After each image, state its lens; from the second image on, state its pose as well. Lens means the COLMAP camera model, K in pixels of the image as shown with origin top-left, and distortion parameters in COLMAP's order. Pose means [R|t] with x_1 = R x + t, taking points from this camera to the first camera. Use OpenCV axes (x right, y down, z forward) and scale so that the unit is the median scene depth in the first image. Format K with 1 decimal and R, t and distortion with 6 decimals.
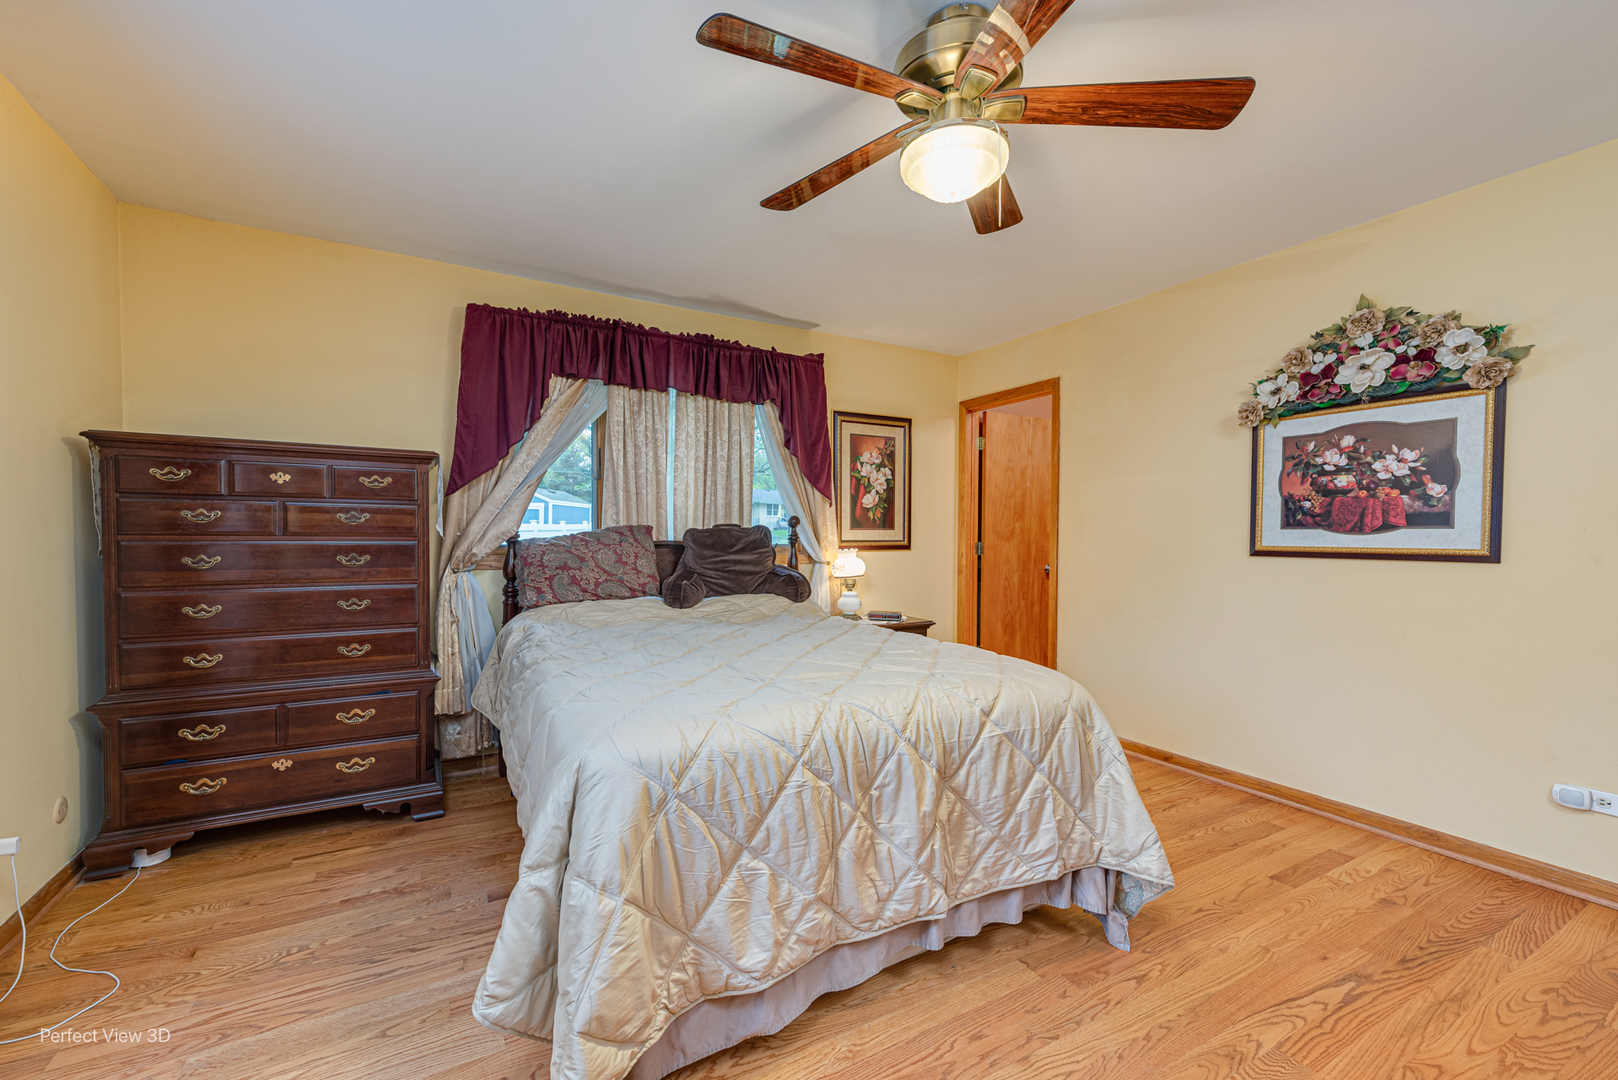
lens RADIAL K [[656.9, 0, 803.9], [0, 656.9, 555.1], [0, 0, 1]] dist [0.008142, -0.001517]
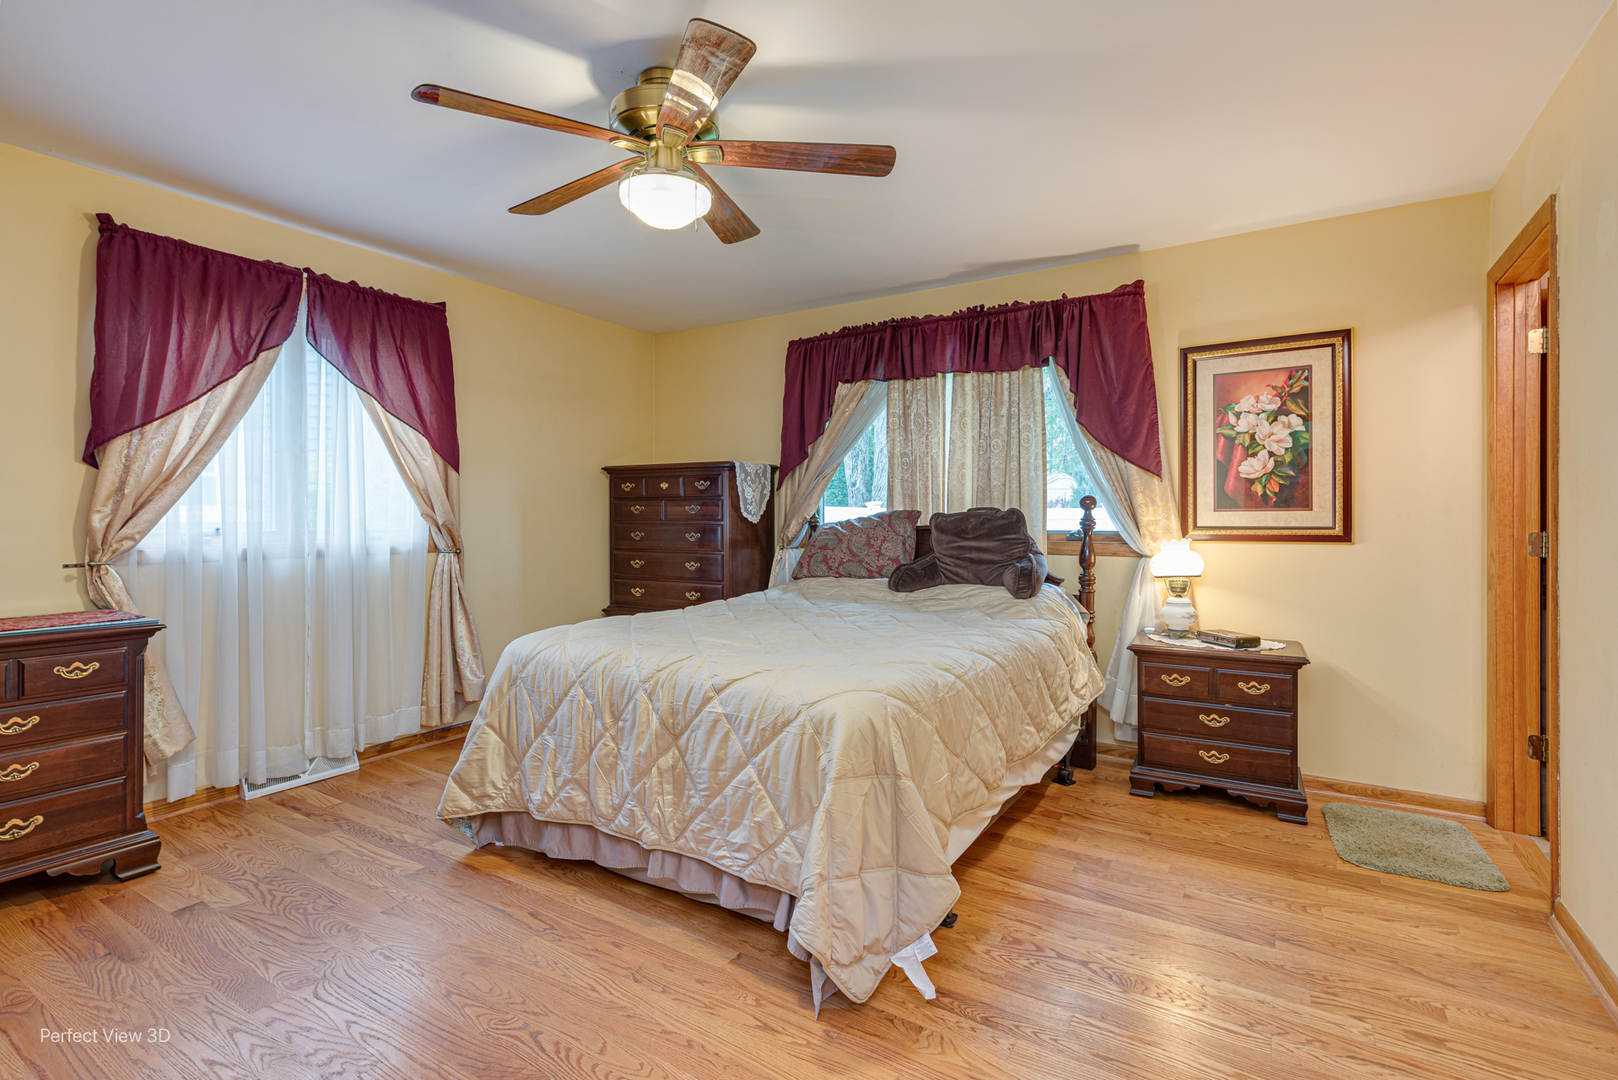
lens RADIAL K [[776.5, 0, 800.2], [0, 776.5, 522.4], [0, 0, 1]] dist [0.004392, 0.000123]
pose [[0.469276, -0.000743, -0.883051, 0.708333], [-0.024656, 0.999599, -0.013944, -0.005168], [0.882707, 0.028316, 0.469070, 0.265360]]
